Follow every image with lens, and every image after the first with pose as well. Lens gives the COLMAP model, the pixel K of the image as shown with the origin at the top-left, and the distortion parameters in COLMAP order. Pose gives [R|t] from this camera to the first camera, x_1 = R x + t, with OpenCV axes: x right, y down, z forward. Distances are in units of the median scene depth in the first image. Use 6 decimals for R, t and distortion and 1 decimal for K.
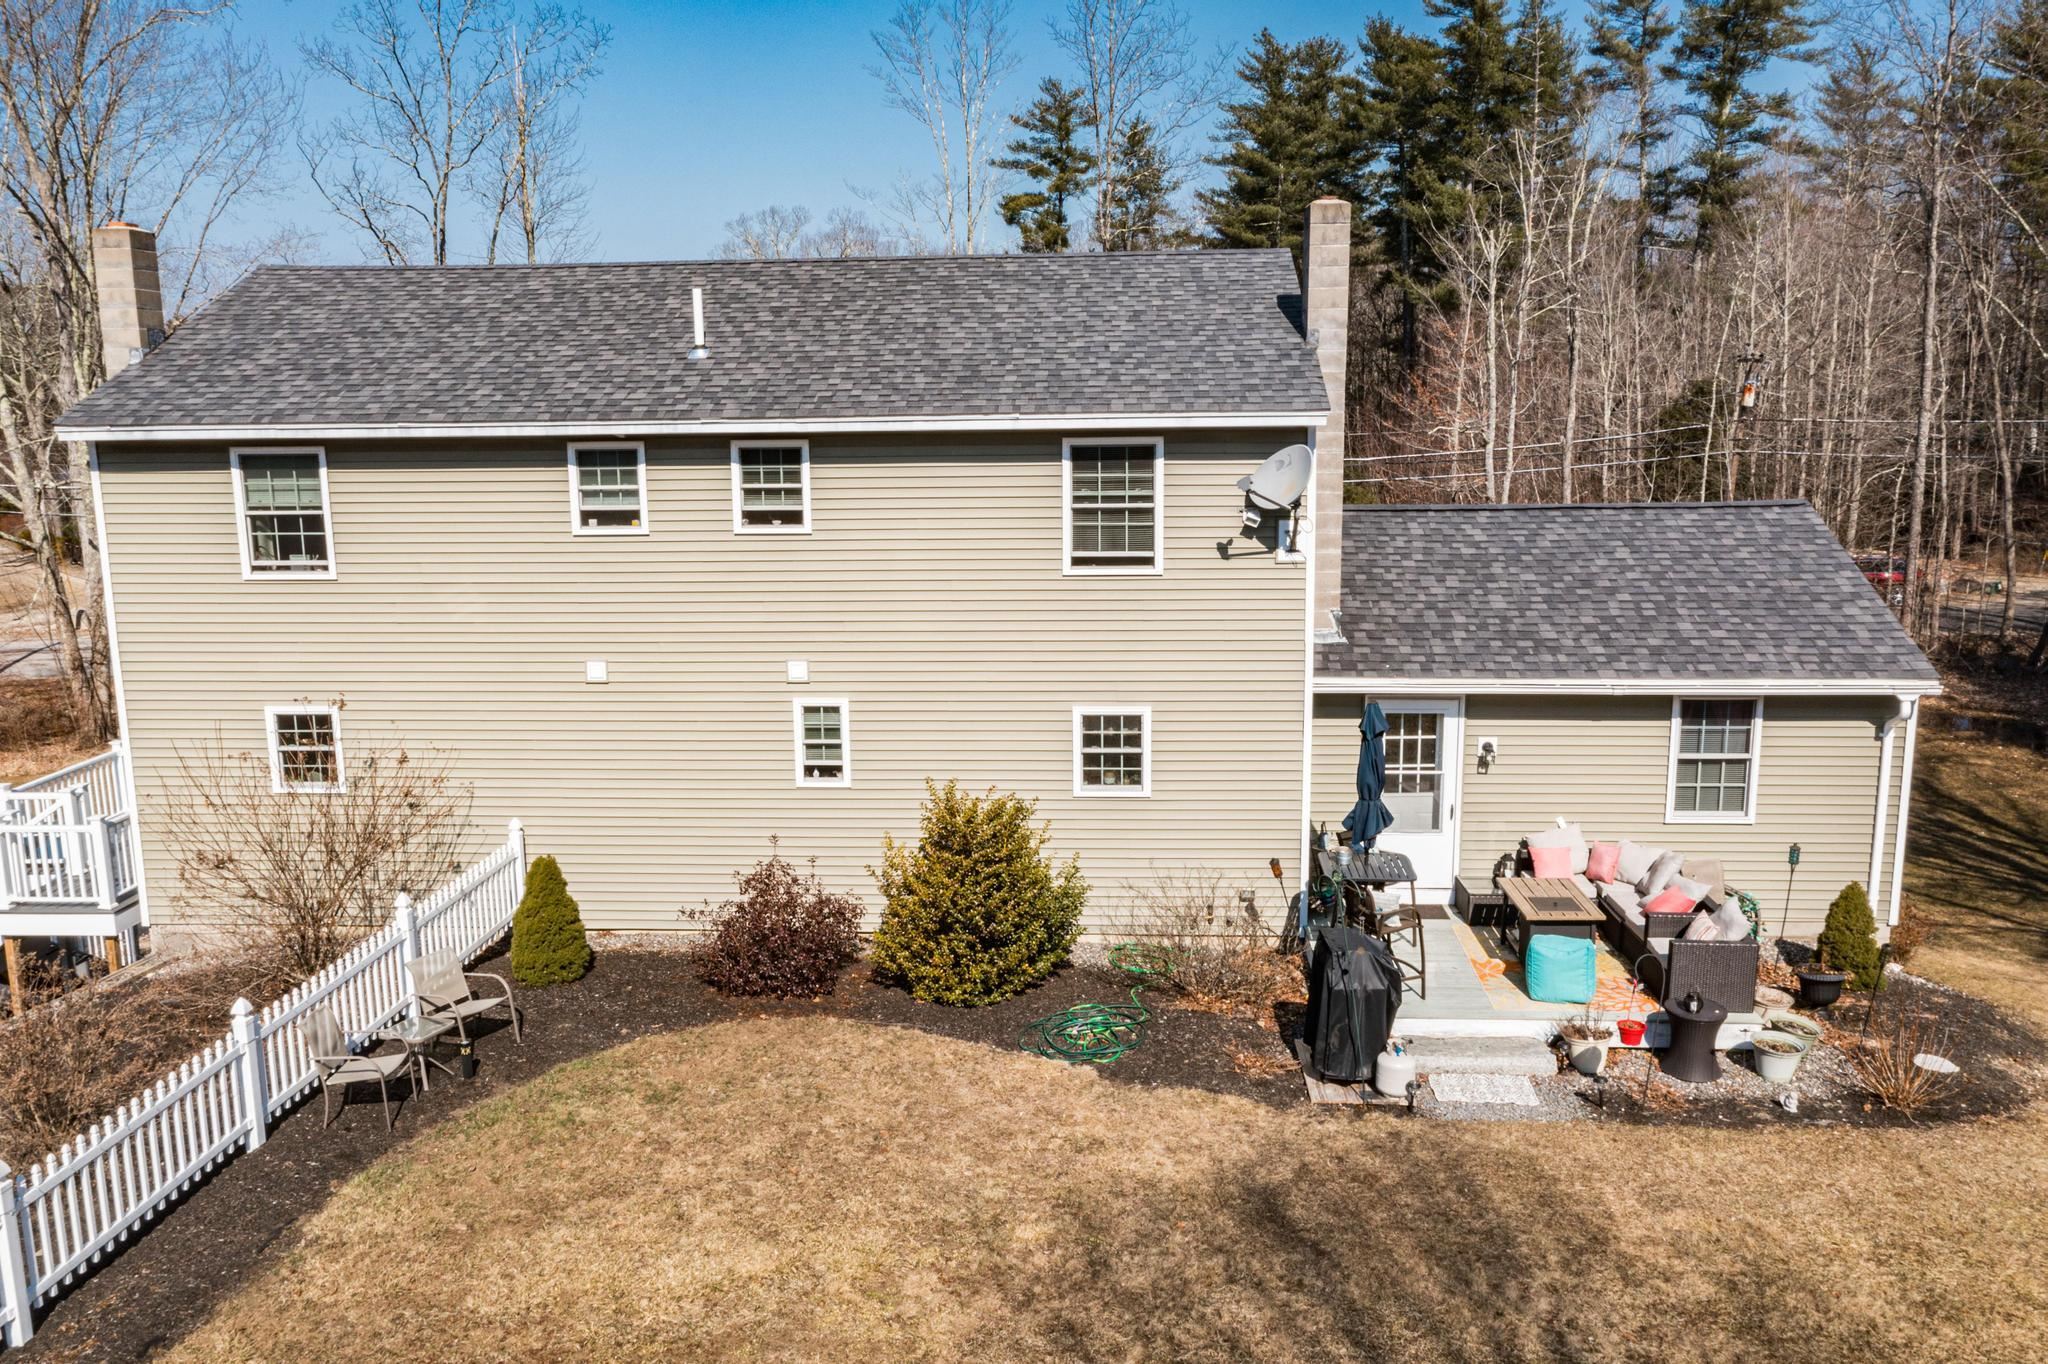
lens RADIAL K [[1625.9, 0, 1024.0], [0, 1625.9, 682.0], [0, 0, 1]] dist [-0.009093, 0.018455]
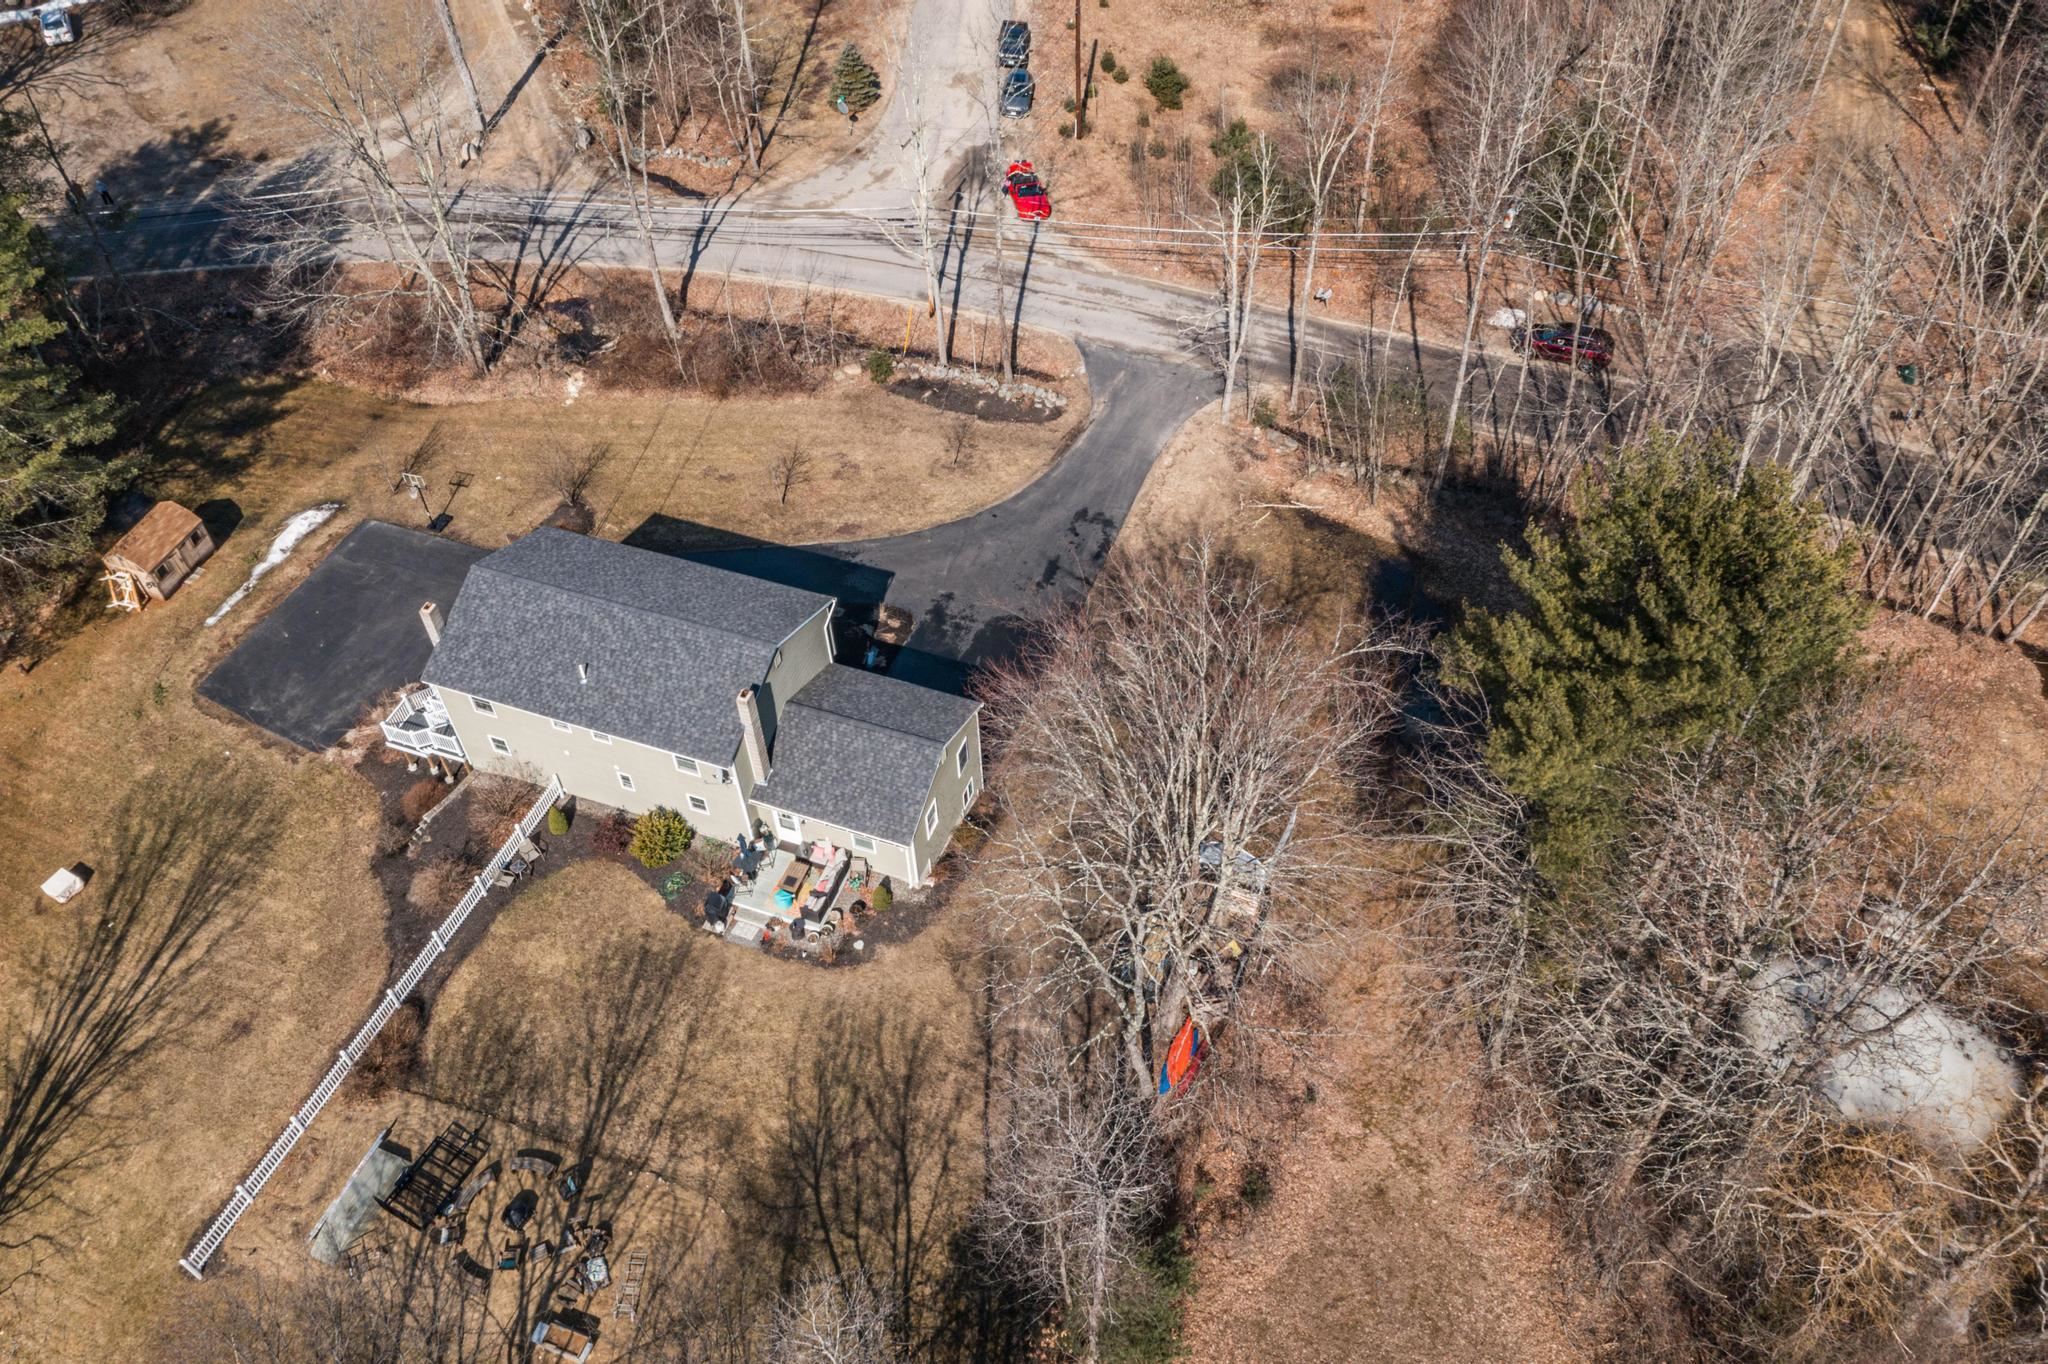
lens RADIAL K [[1589.2, 0, 1024.0], [0, 1589.2, 682.0], [0, 0, 1]] dist [-0.039073, 0.071536]
pose [[0.954354, 0.212217, -0.210173, 1.436916], [-0.035476, 0.779235, 0.625728, -2.410535], [0.296564, -0.589709, 0.751194, -1.268811]]
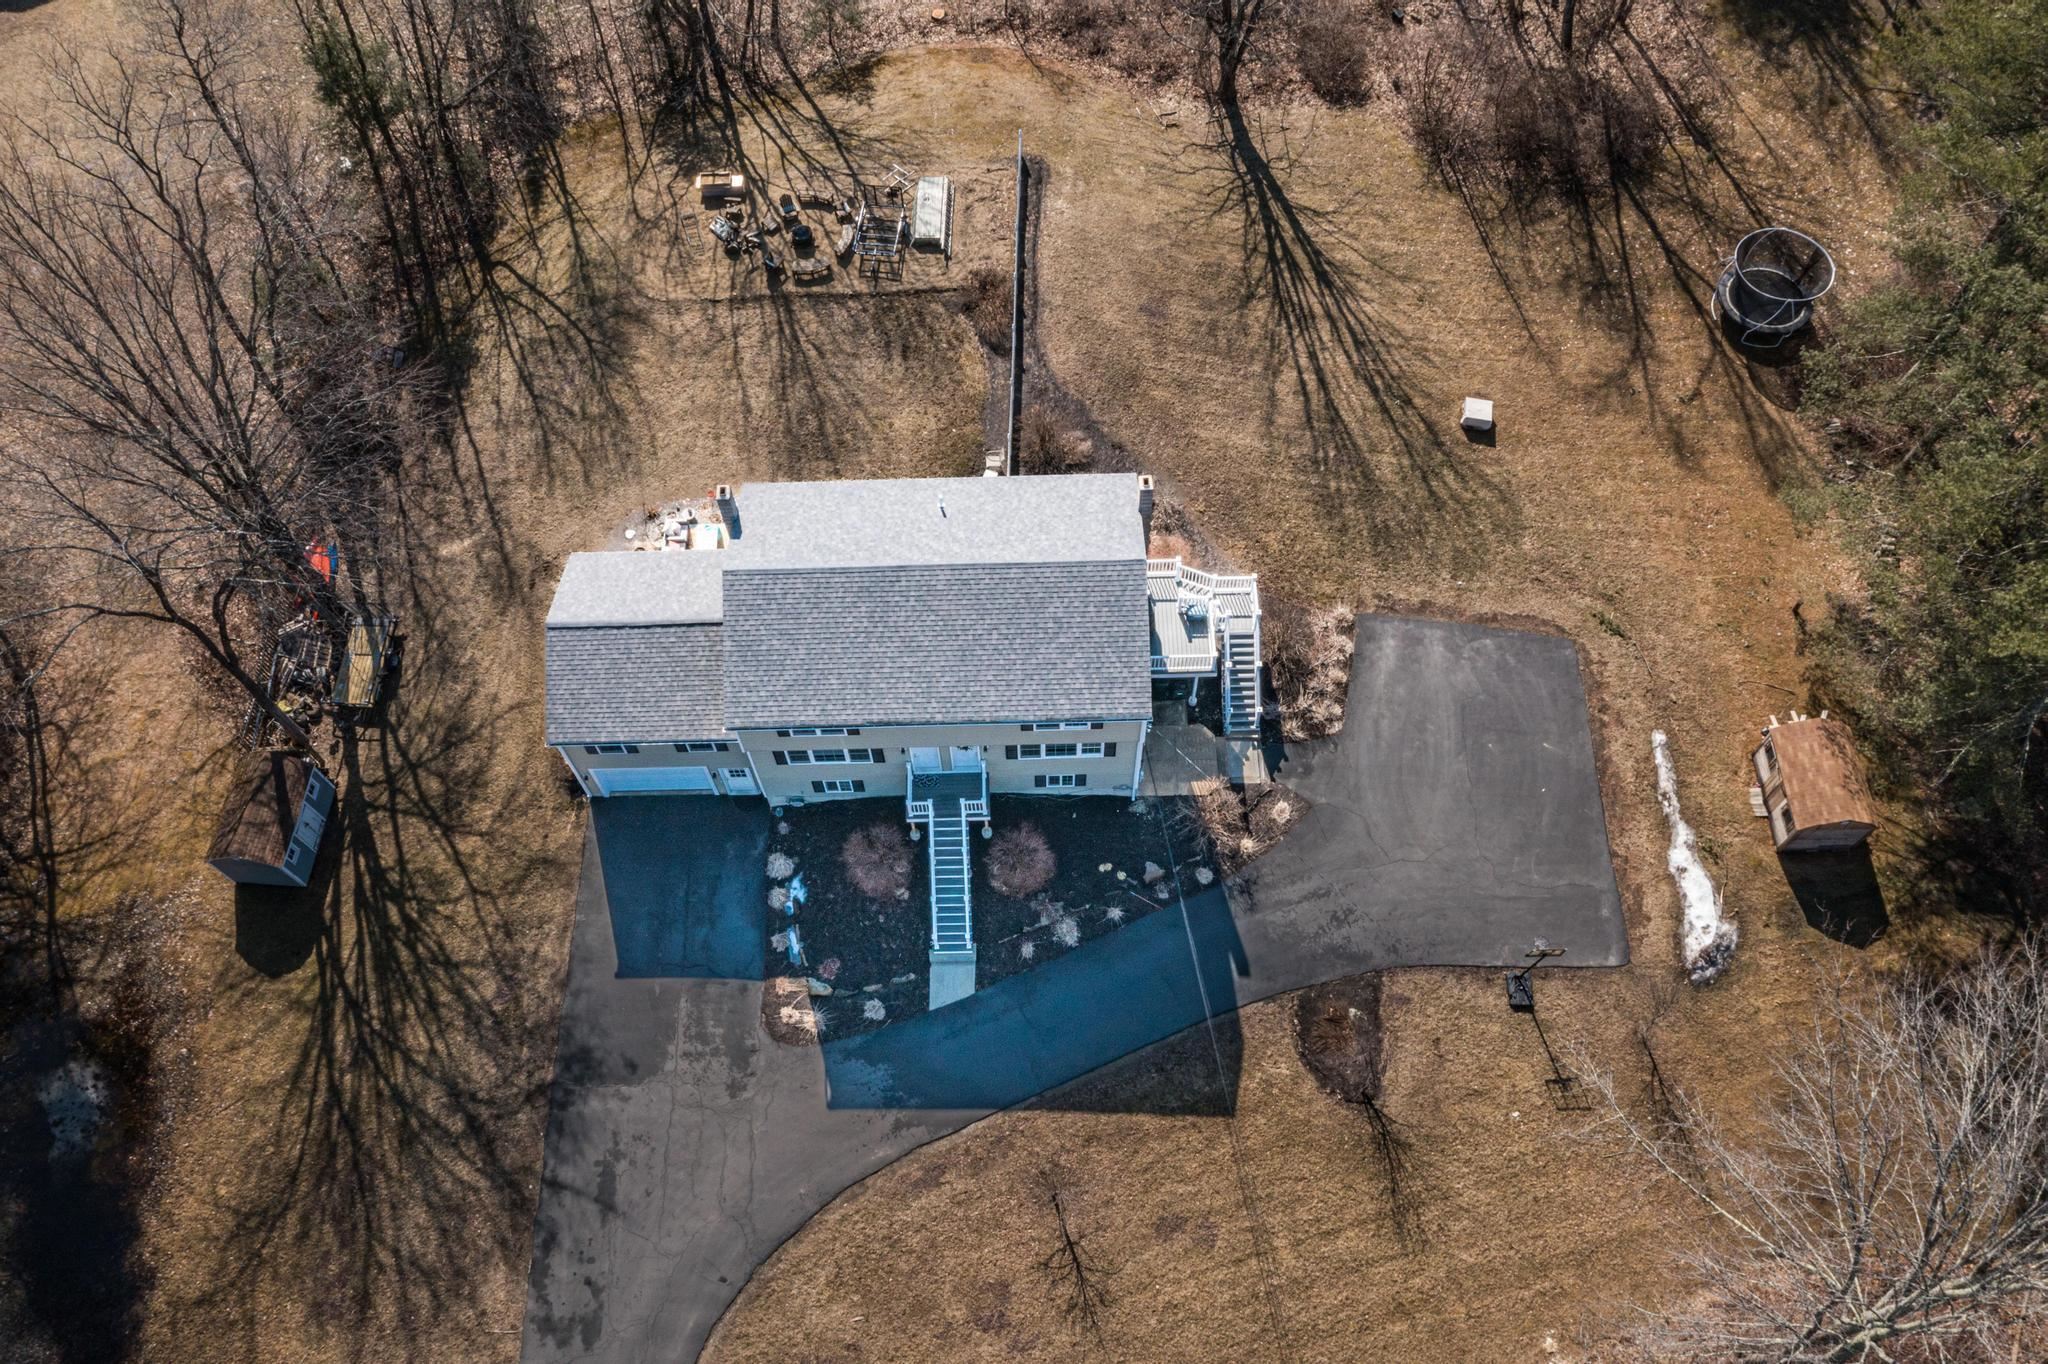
lens RADIAL K [[1625.9, 0, 1024.0], [0, 1625.9, 682.0], [0, 0, 1]] dist [-0.009093, 0.018455]
pose [[-0.997280, 0.073633, -0.003148, -0.334677], [0.018463, 0.290961, 0.956557, -3.101847], [0.071350, 0.953897, -0.291529, 2.290651]]
